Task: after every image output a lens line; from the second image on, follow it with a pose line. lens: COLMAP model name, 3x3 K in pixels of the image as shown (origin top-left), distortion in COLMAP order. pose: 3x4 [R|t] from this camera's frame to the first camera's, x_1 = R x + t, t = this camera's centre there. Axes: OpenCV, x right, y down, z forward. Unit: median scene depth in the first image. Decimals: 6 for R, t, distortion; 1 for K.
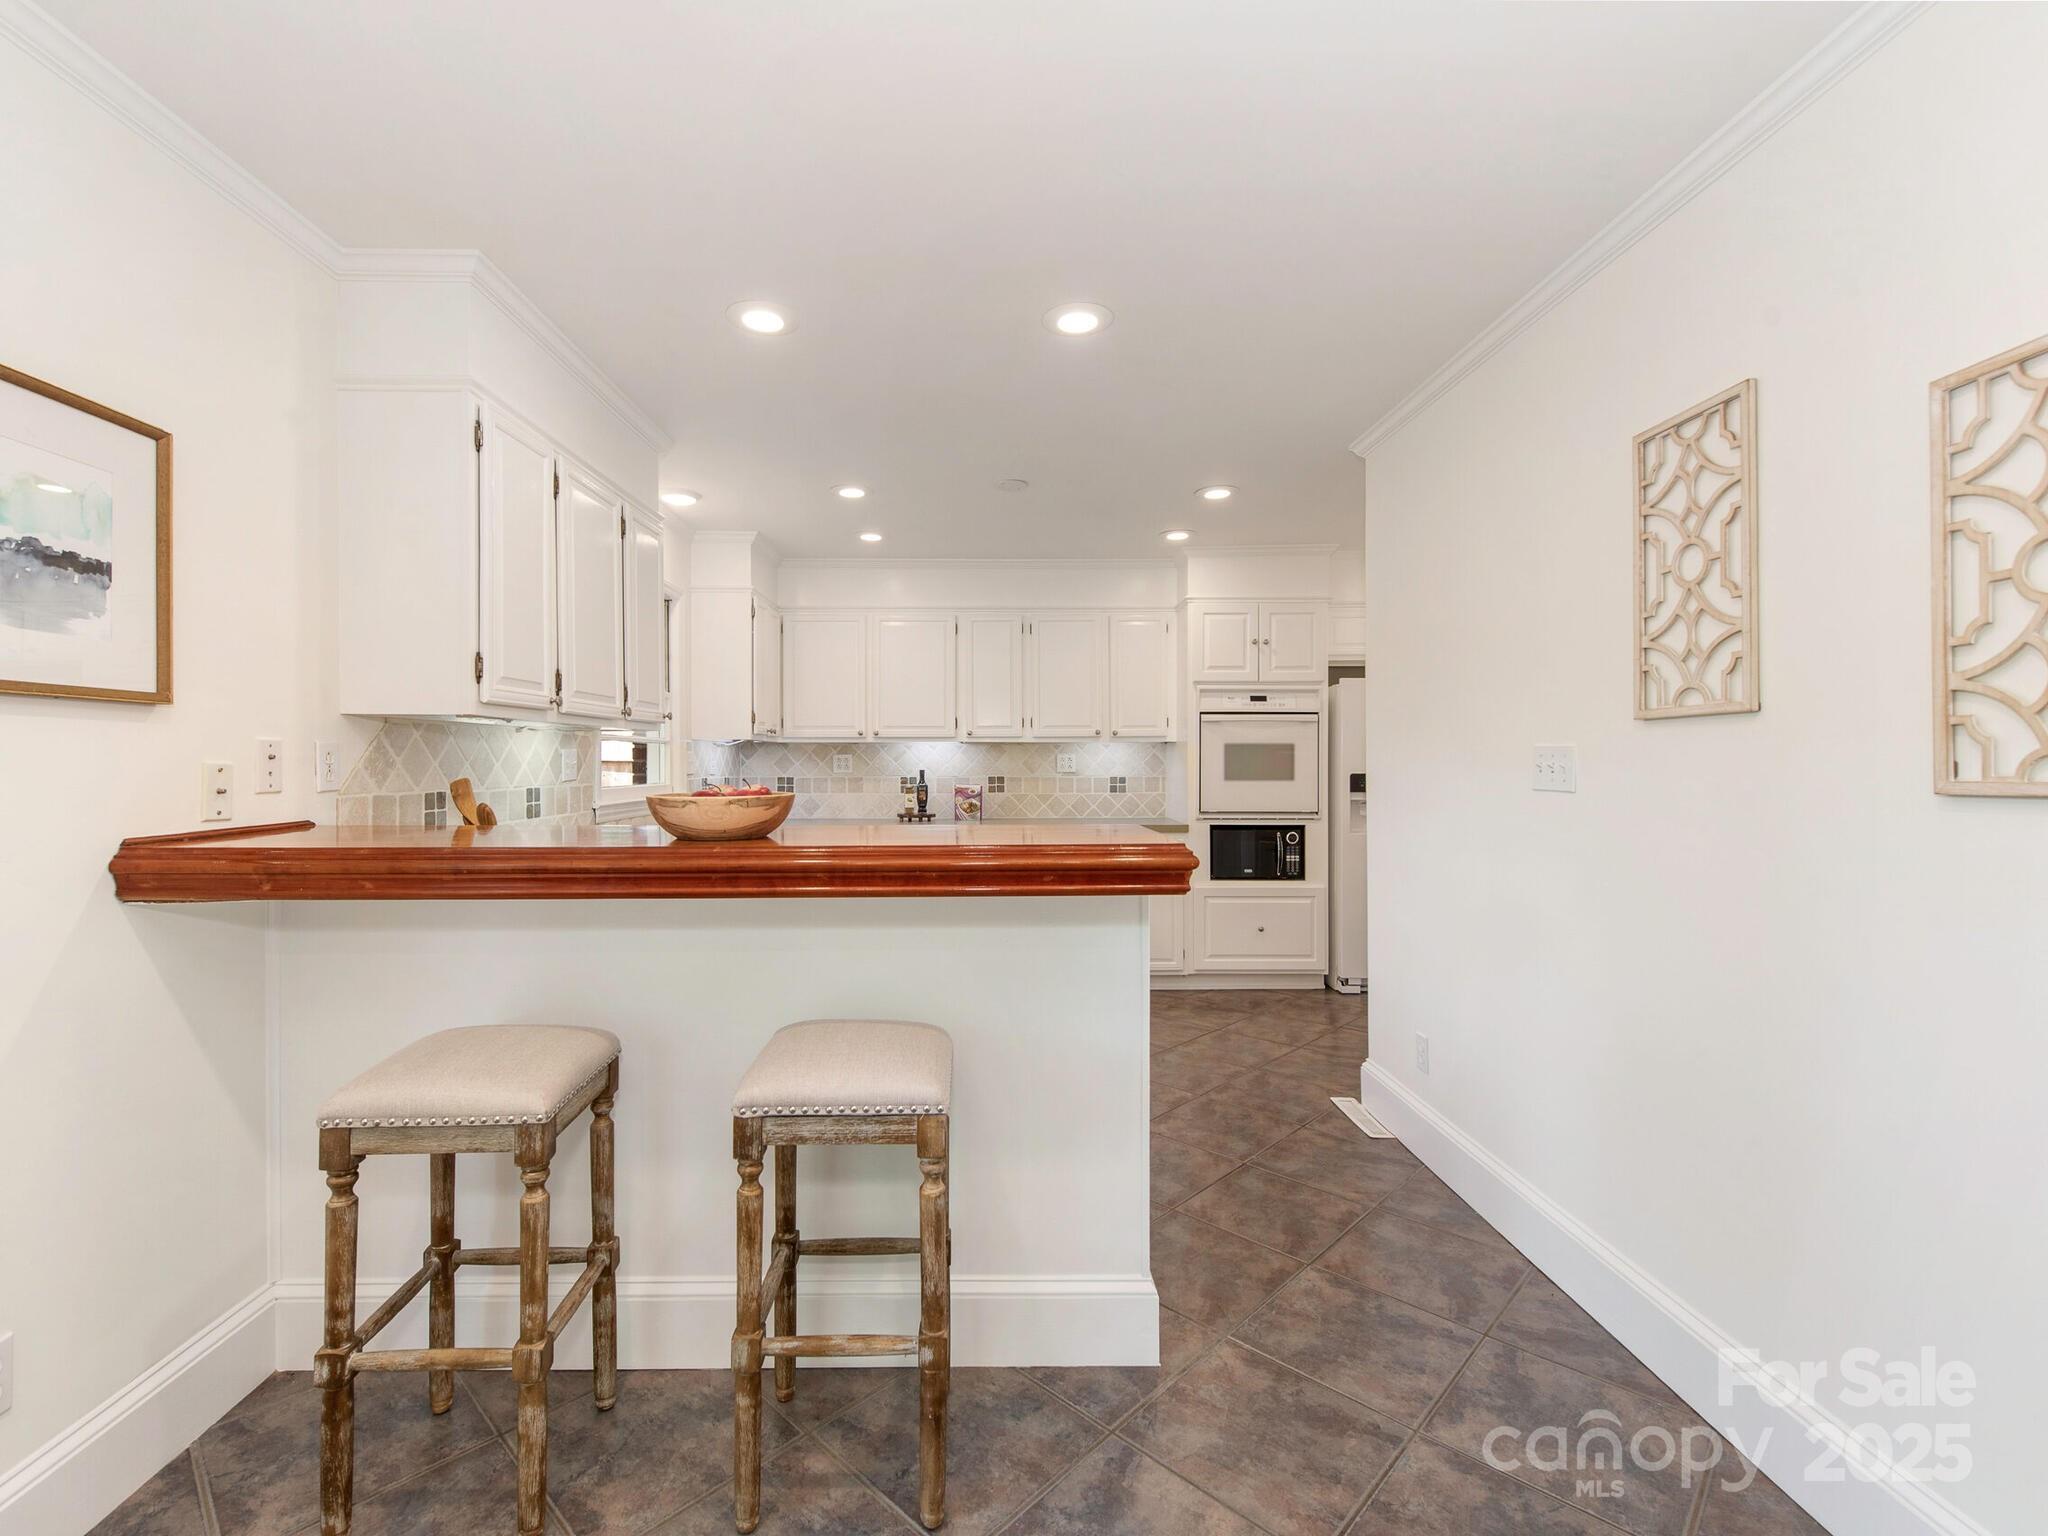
lens RADIAL K [[844.4, 0, 1024.0], [0, 844.4, 768.0], [0, 0, 1]] dist [0.000224, -0.000130]
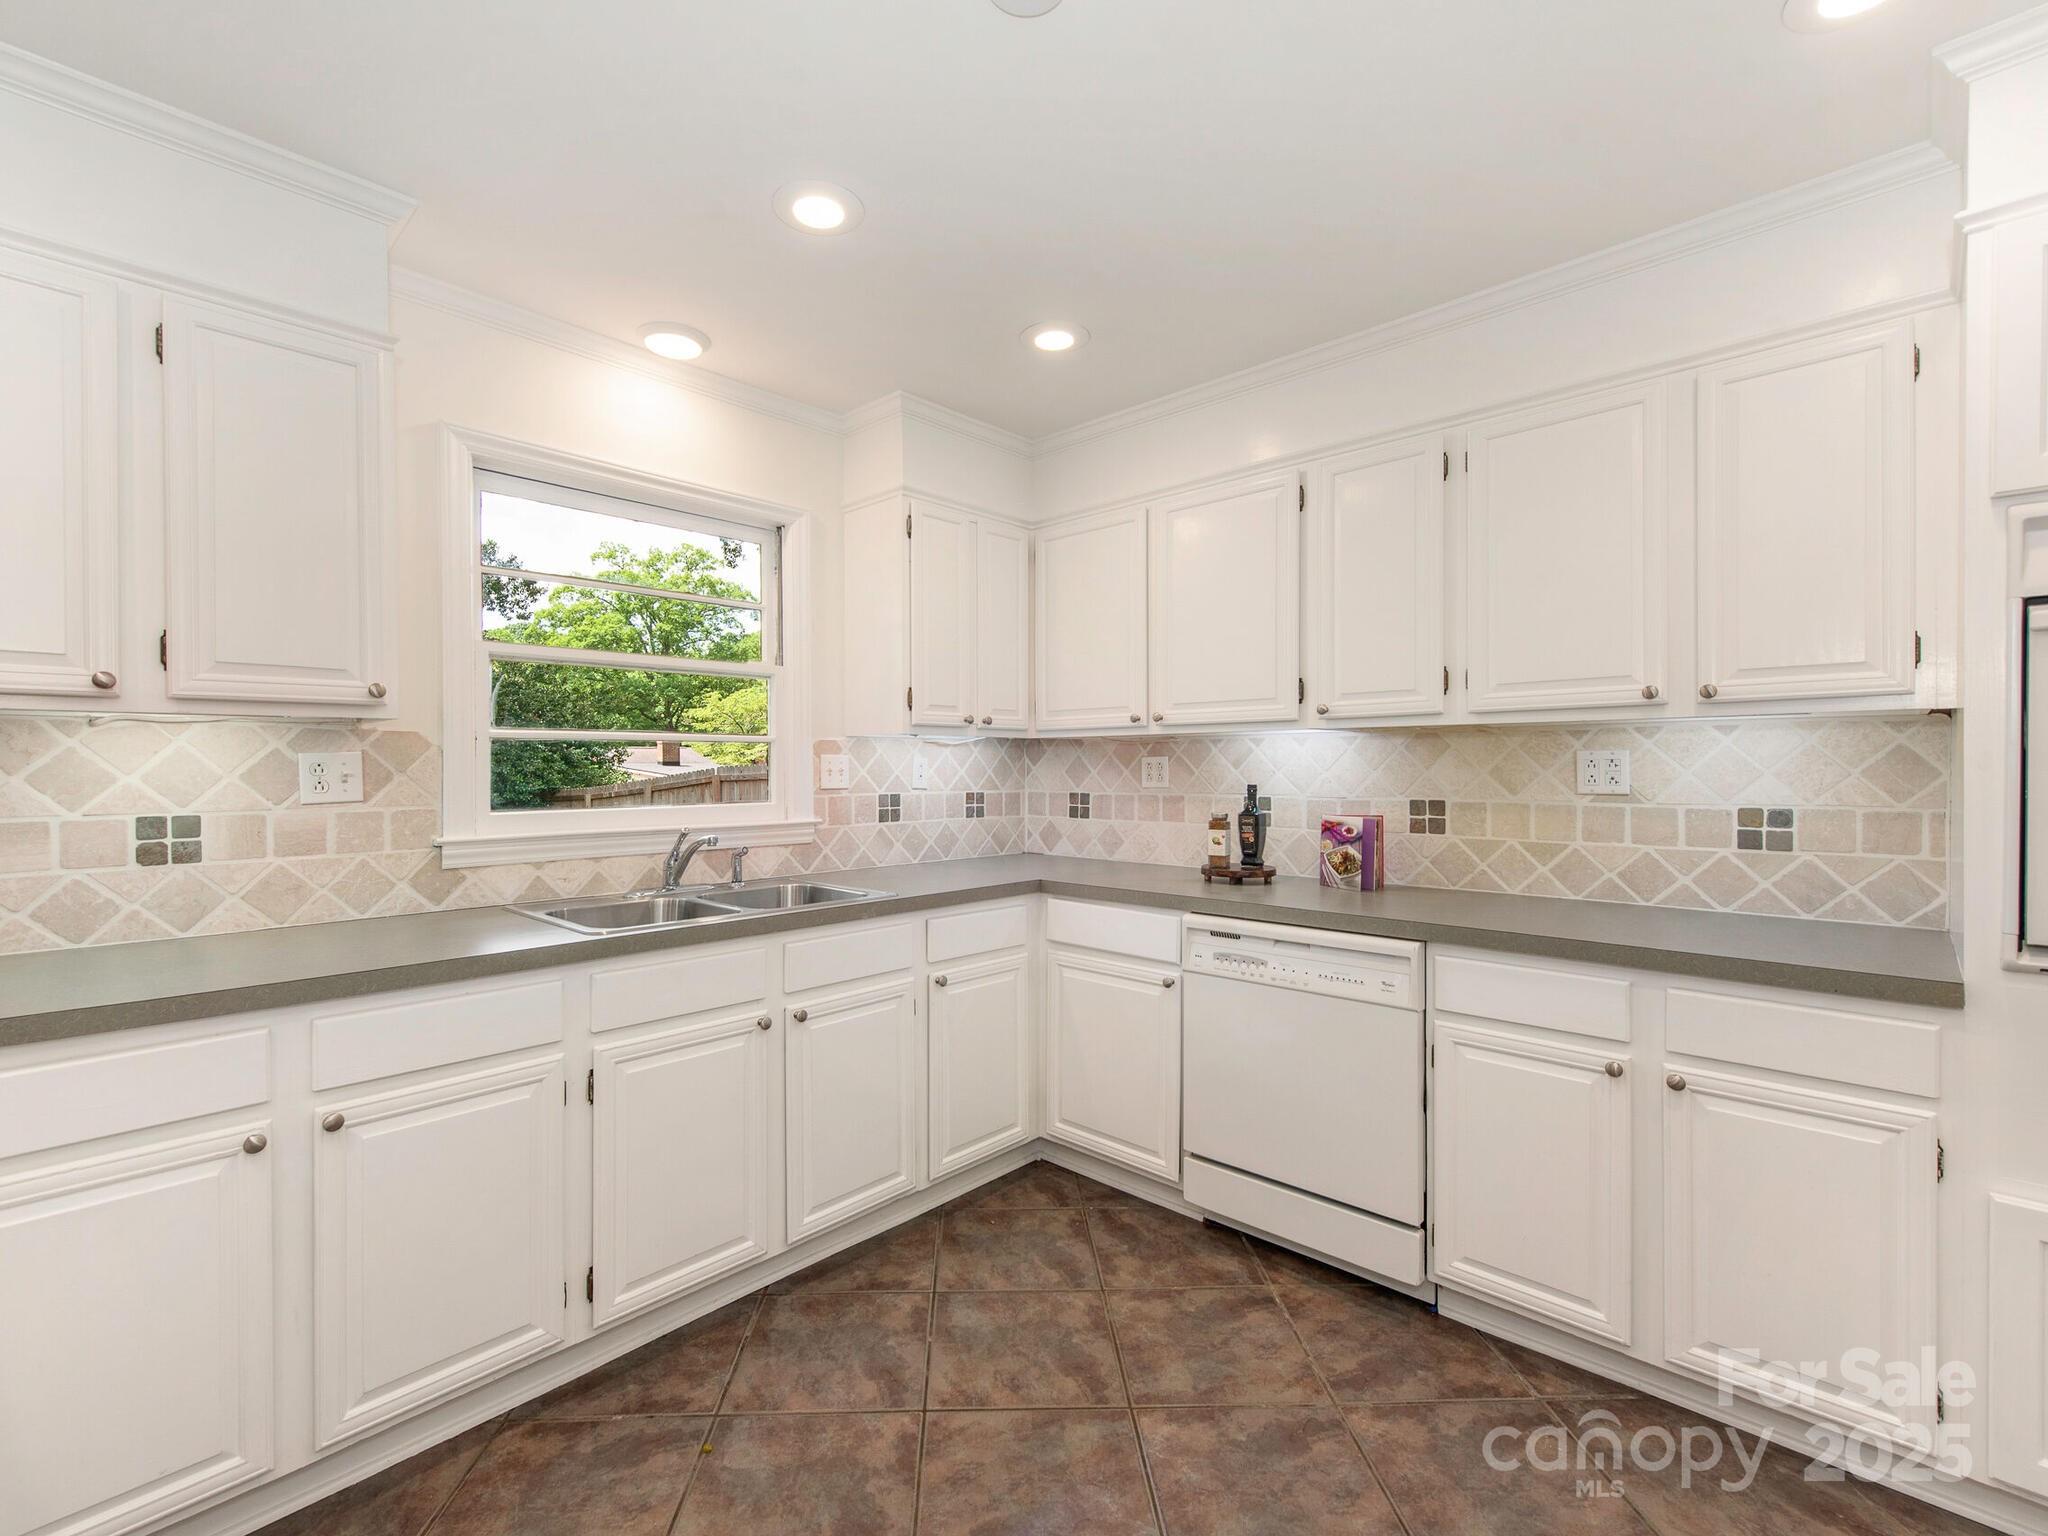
lens RADIAL K [[900.0, 0, 1021.7], [0, 900.0, 772.4], [0, 0, 1]] dist [0.004469, -0.000055]
pose [[0.710627, 0.004107, -0.703557, 0.179580], [-0.003395, 0.999991, 0.002407, -0.006489], [0.703561, 0.000678, 0.710634, 0.533634]]
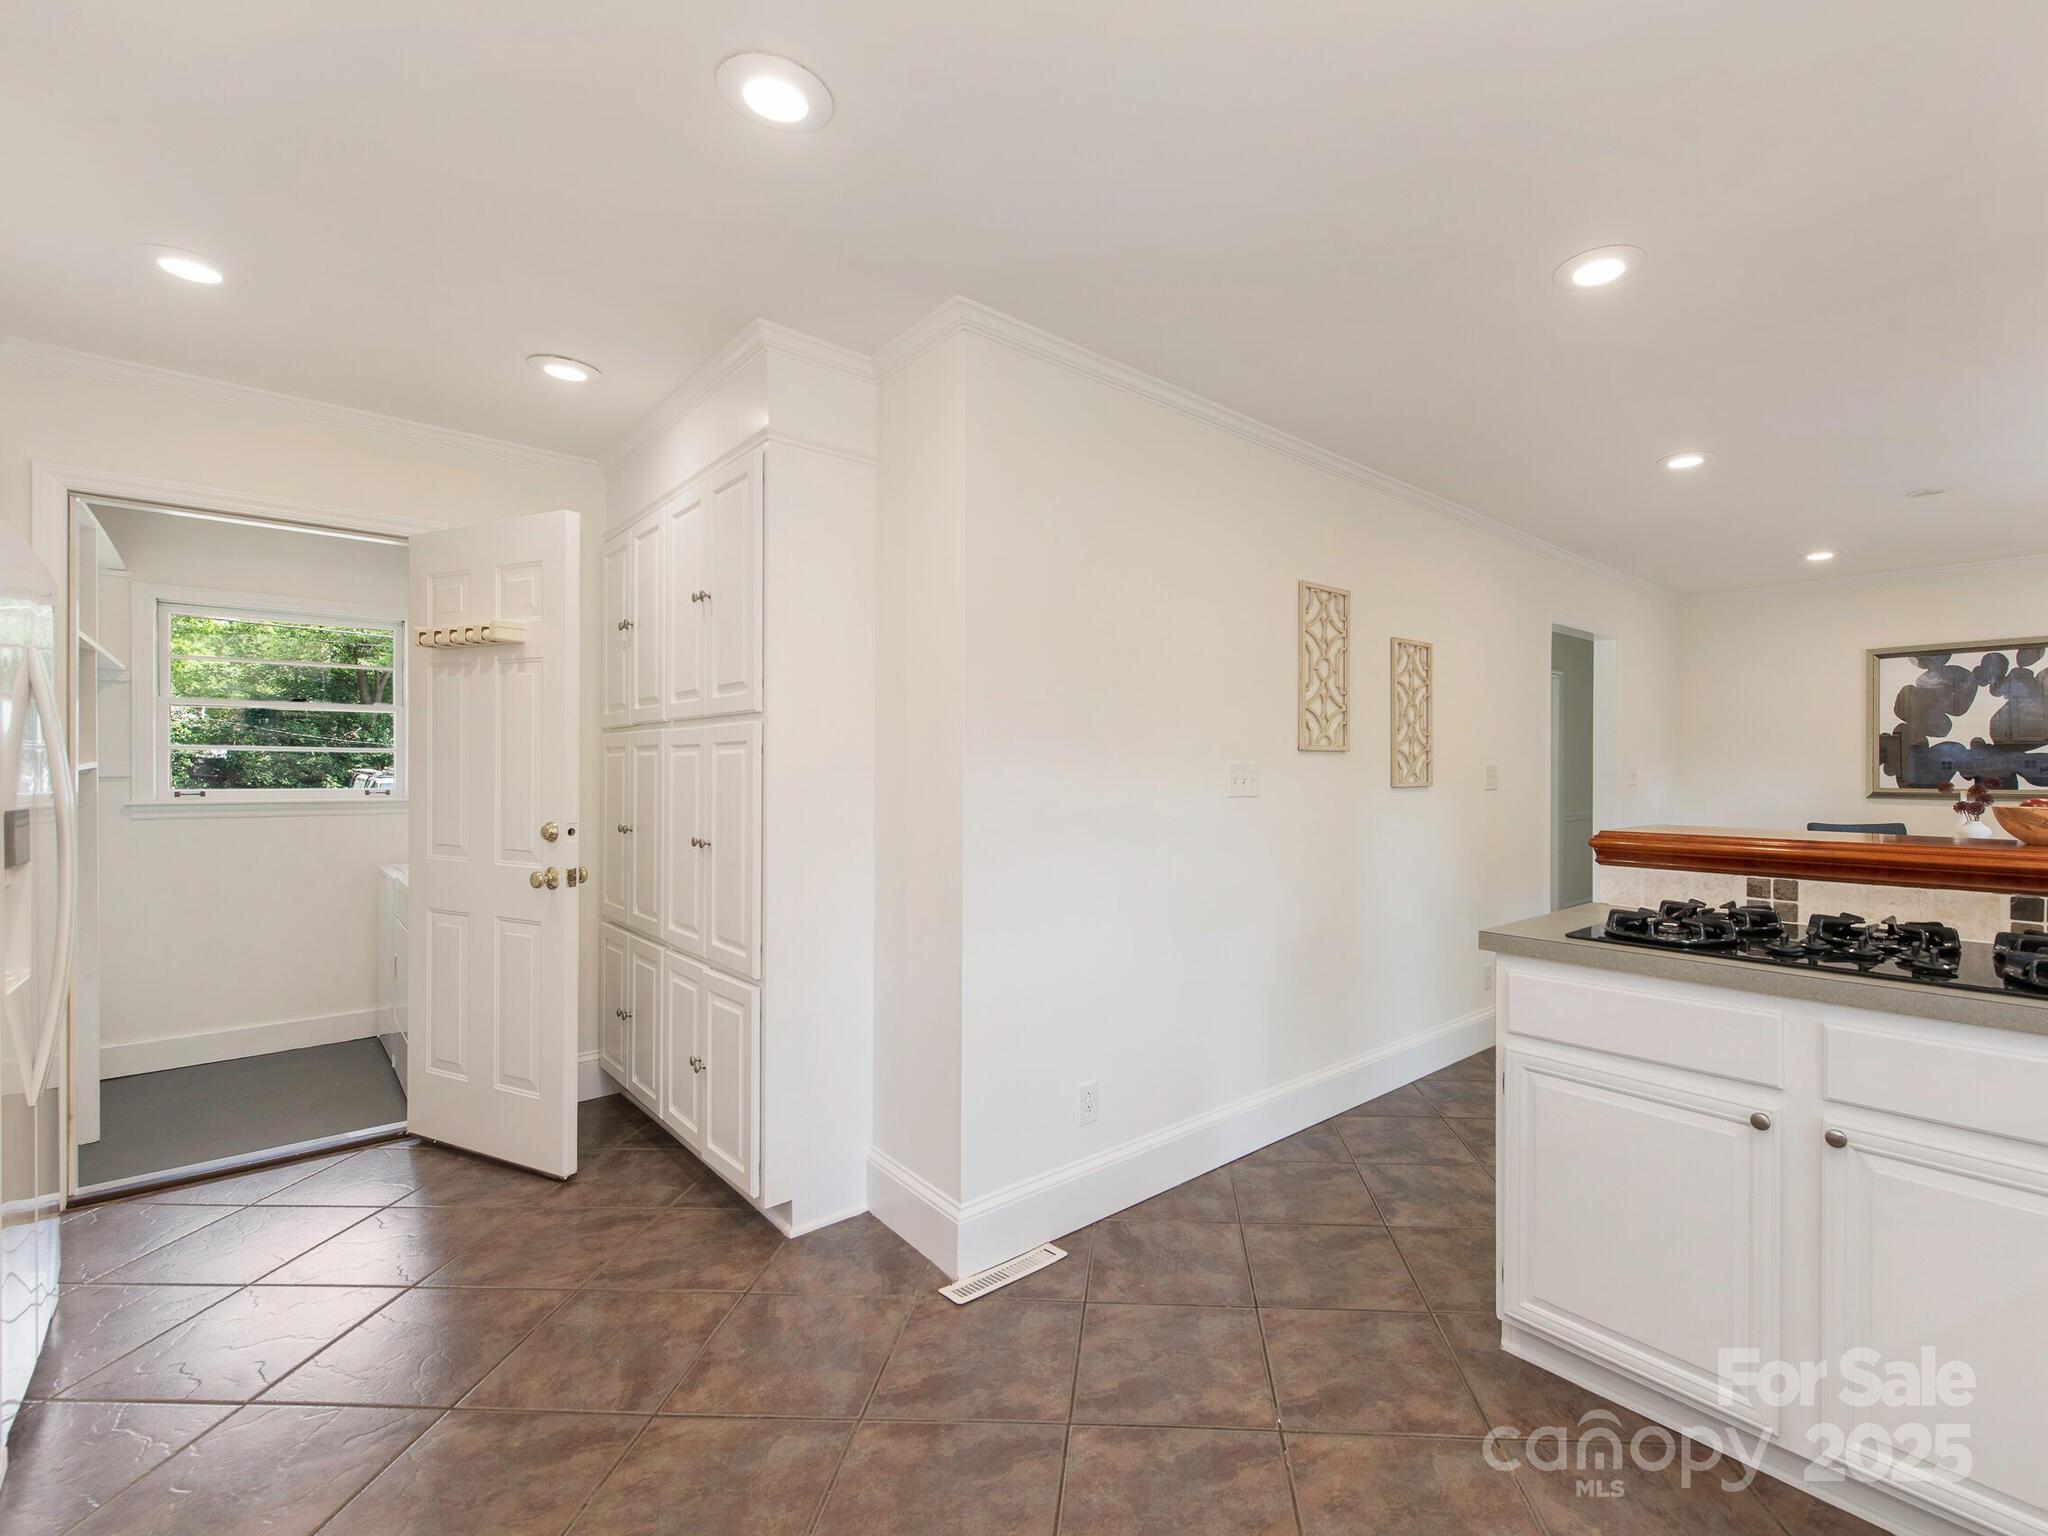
lens RADIAL K [[918.9, 0, 1110.4], [0, 918.9, 769.0], [0, 0, 1]] dist [0.002687, -0.001021]
pose [[-0.635195, 0.000700, 0.772352, -0.157465], [0.003707, 0.999991, 0.002142, -0.008068], [-0.772343, 0.004224, -0.635192, 0.873718]]
